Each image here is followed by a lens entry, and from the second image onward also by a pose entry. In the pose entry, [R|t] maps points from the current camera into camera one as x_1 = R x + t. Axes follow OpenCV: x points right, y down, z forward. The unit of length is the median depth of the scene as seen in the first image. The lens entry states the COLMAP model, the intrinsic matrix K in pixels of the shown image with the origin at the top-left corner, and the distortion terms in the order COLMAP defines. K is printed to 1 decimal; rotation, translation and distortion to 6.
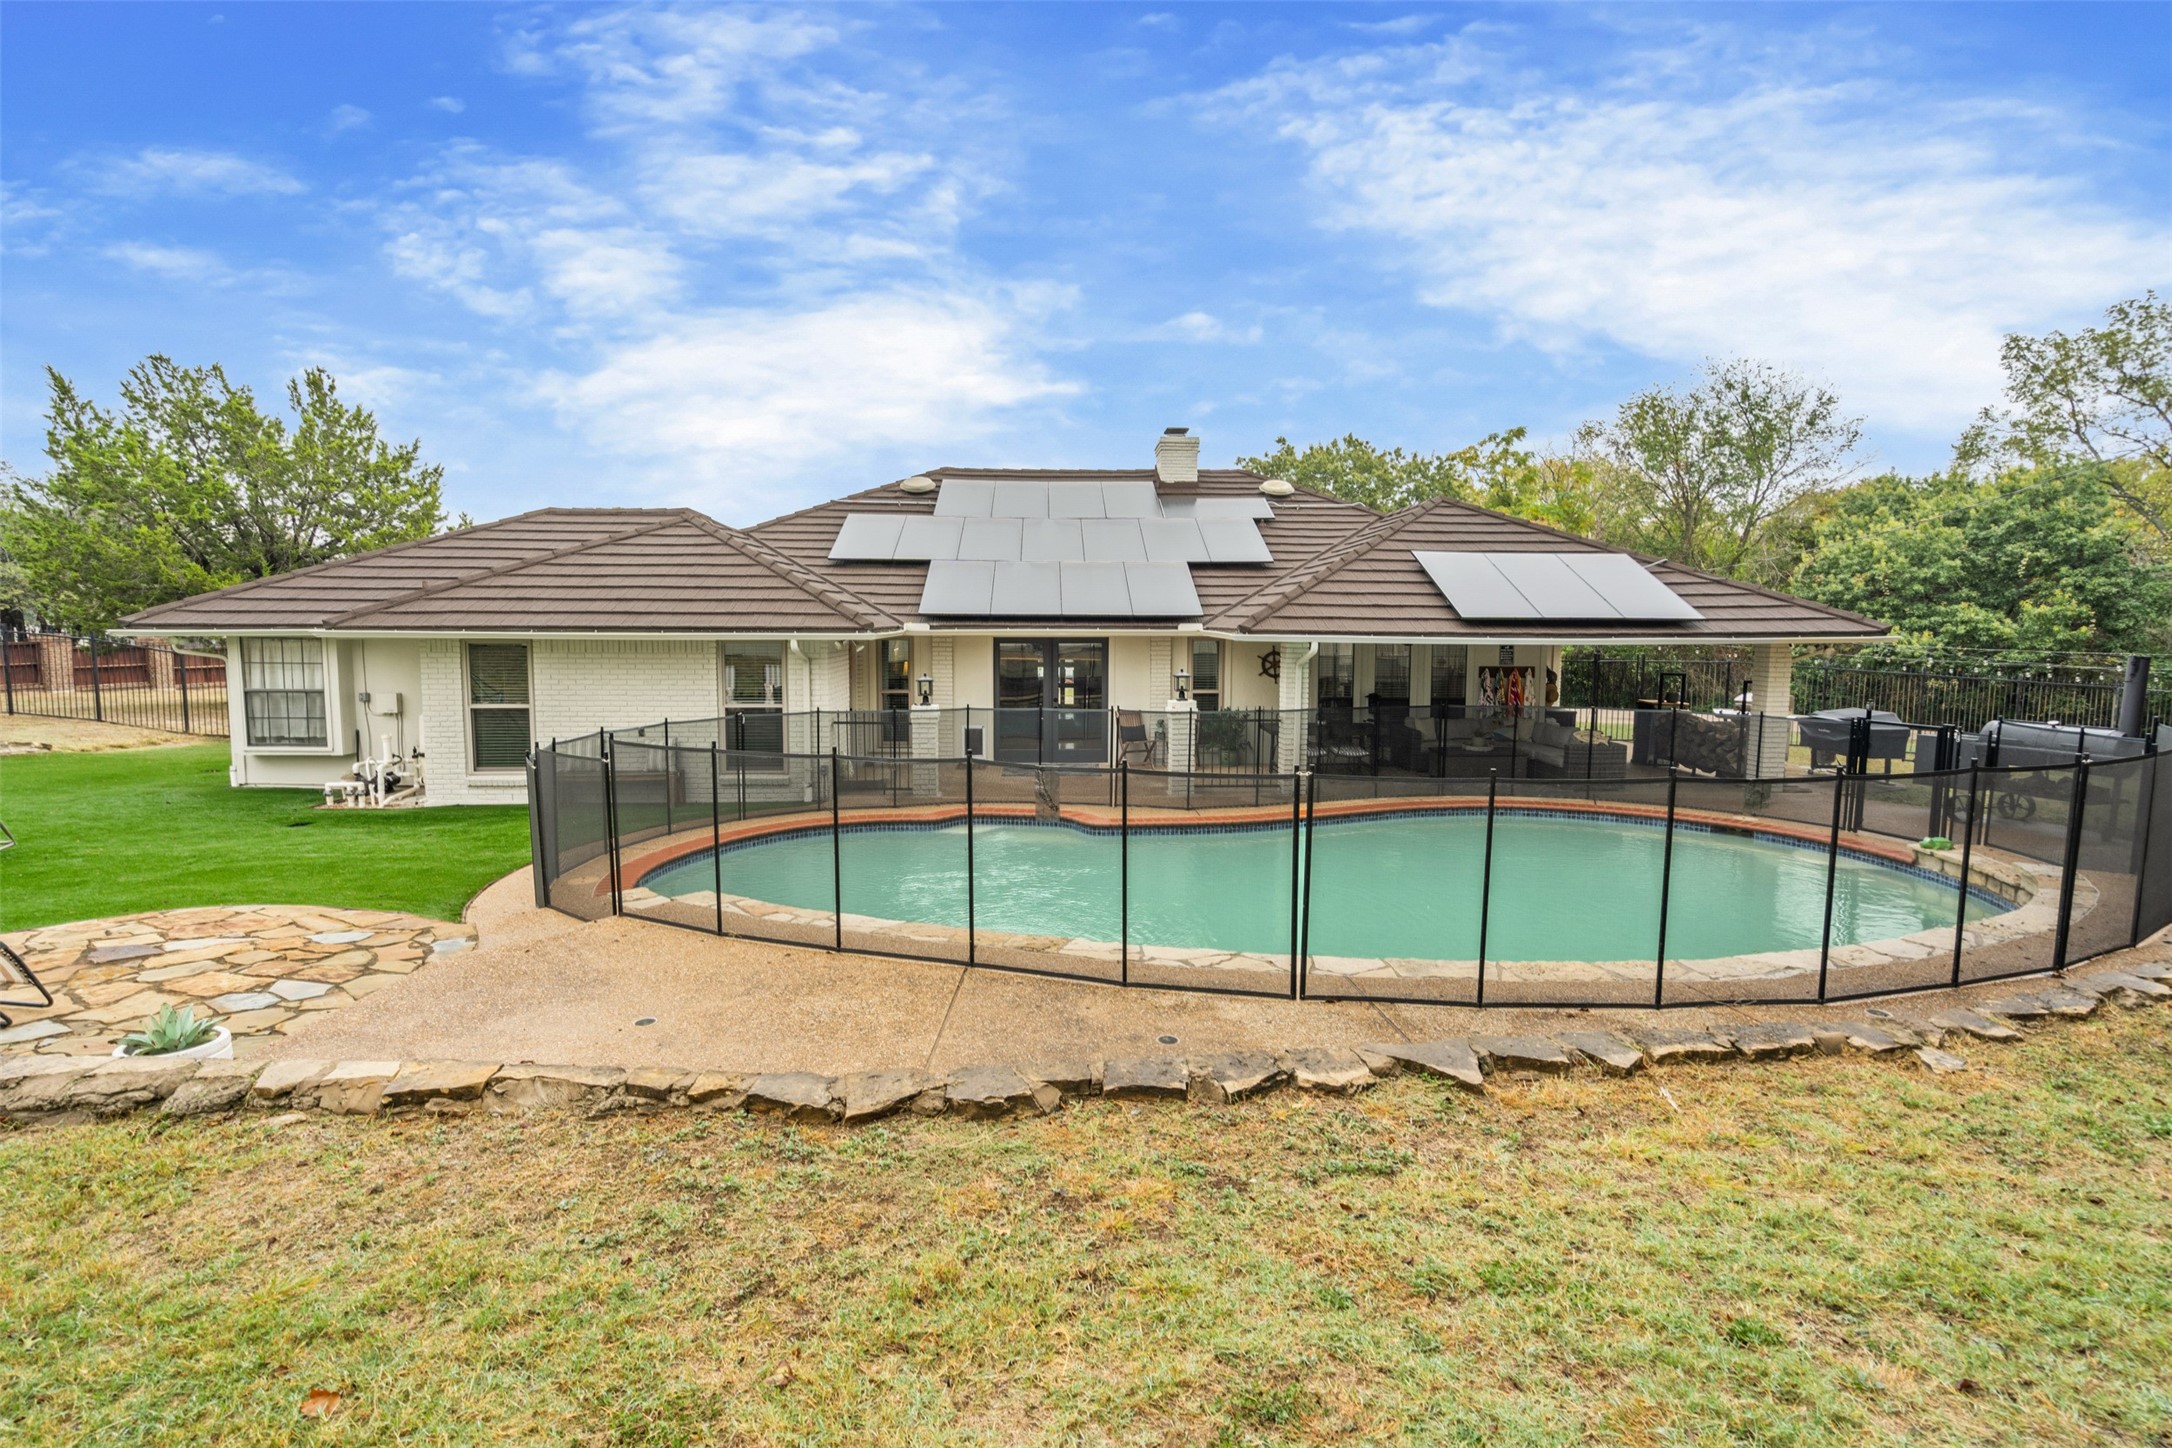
lens RADIAL K [[1005.3, 0, 1101.8], [0, 1005.3, 727.3], [0, 0, 1]] dist [0.000453, 0.001872]
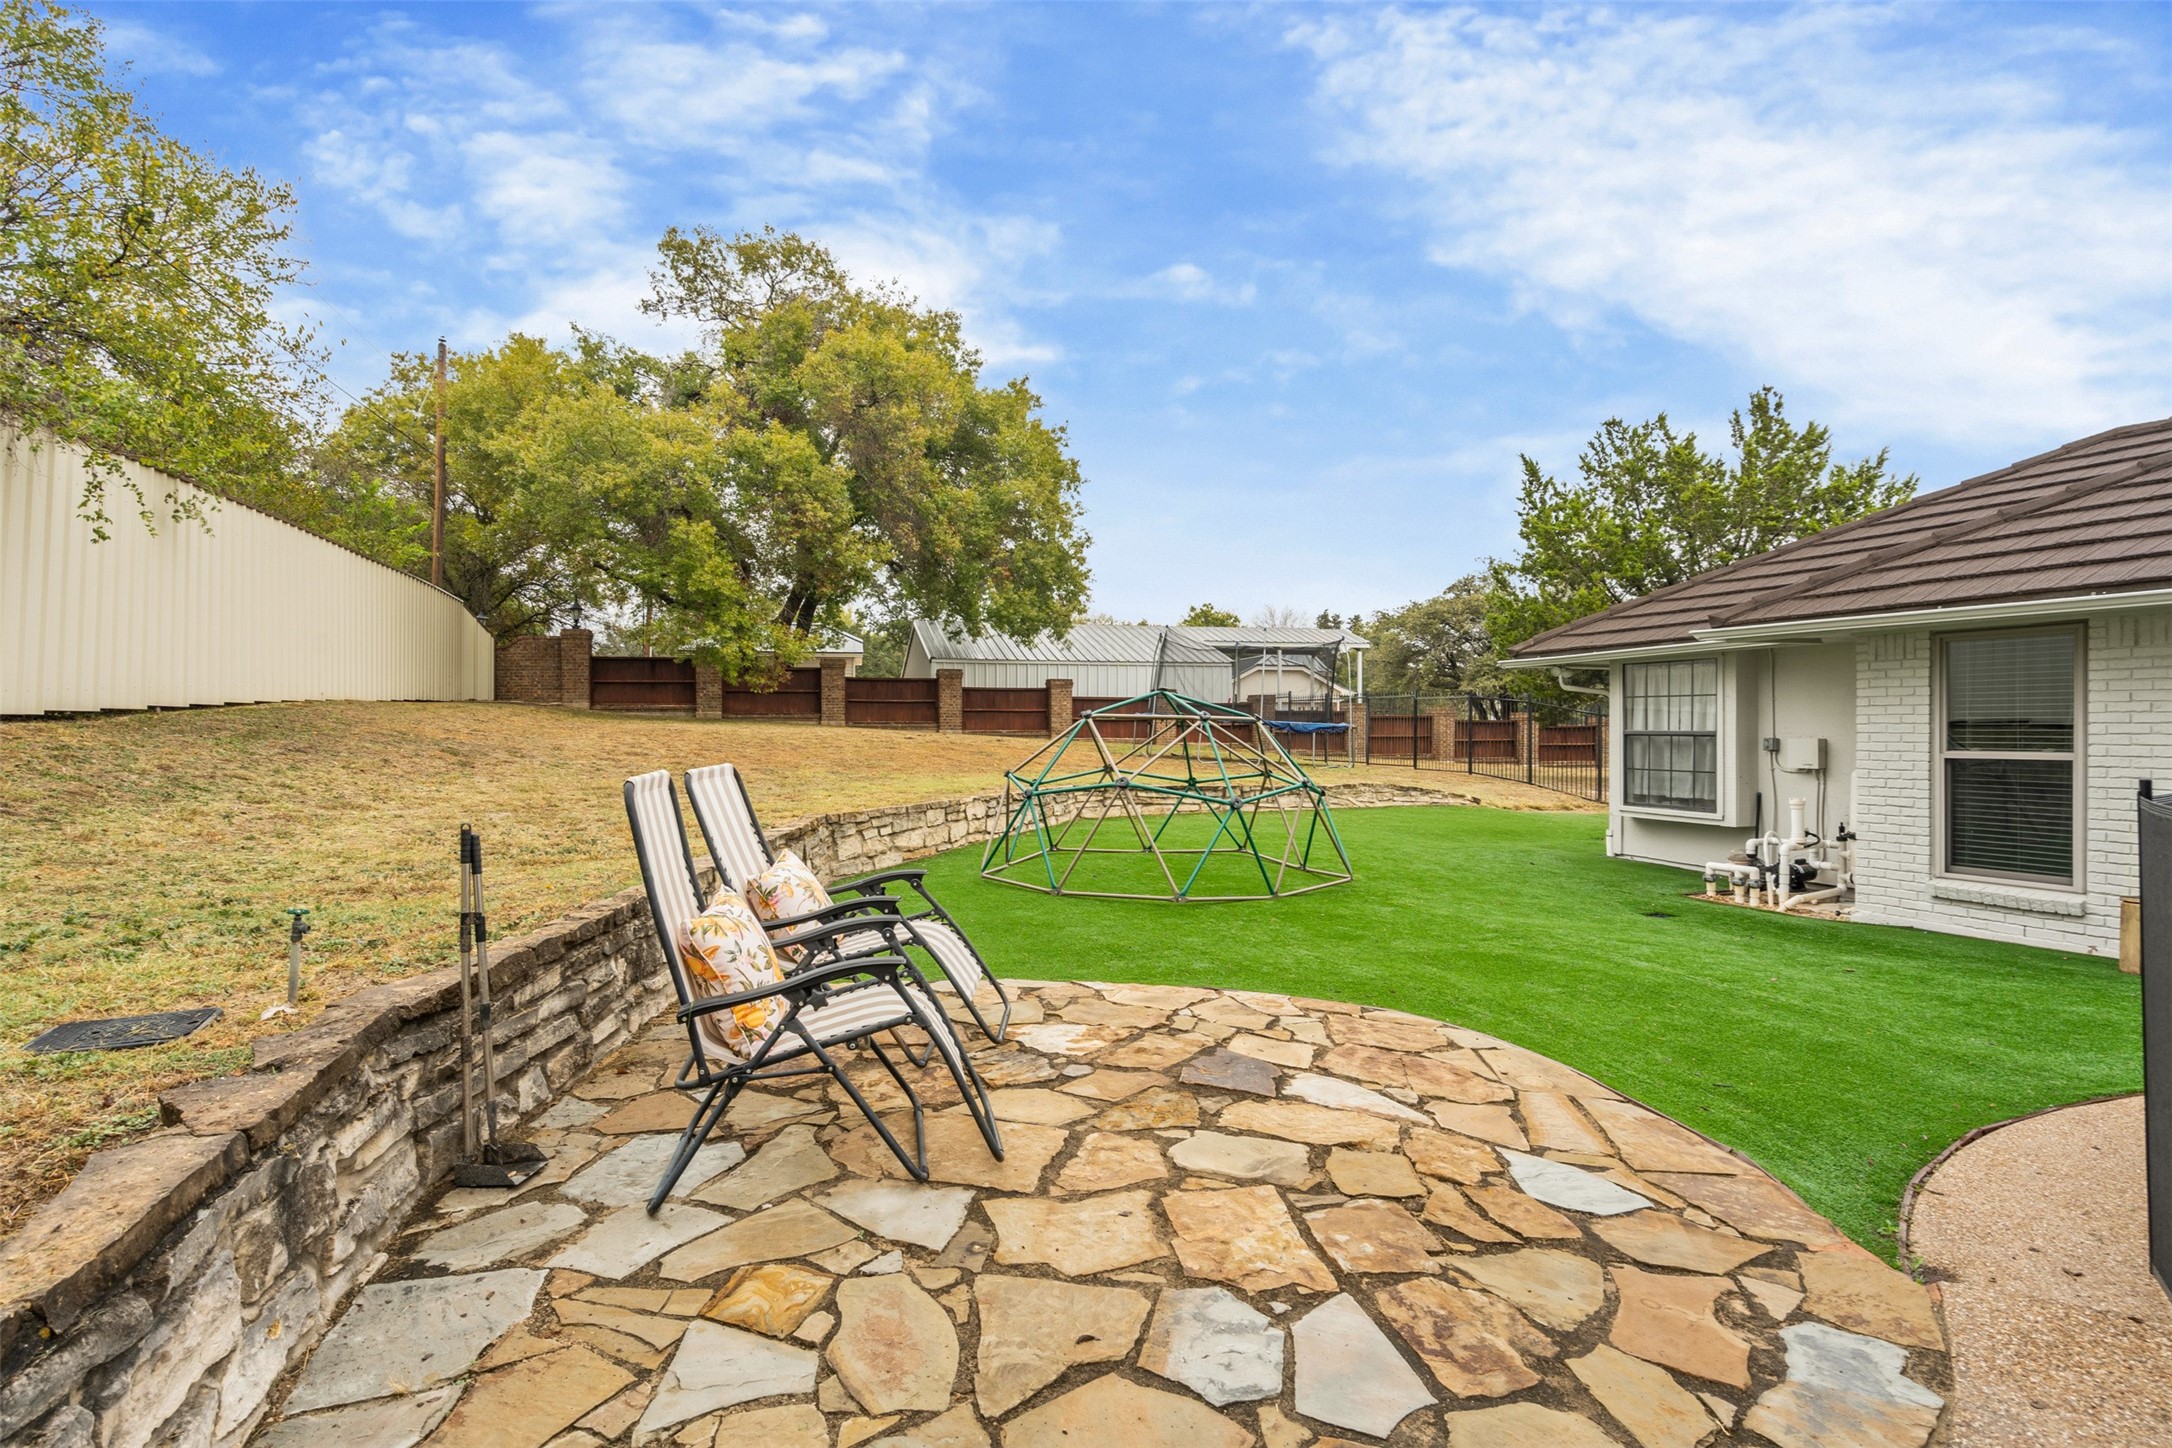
lens RADIAL K [[1005.3, 0, 1103.2], [0, 1005.3, 724.3], [0, 0, 1]] dist [0.000453, 0.001872]
pose [[0.312503, -0.019097, -0.949725, -0.236305], [-0.096706, 0.993964, -0.051808, 0.035537], [0.944982, 0.108034, 0.308769, 0.373535]]
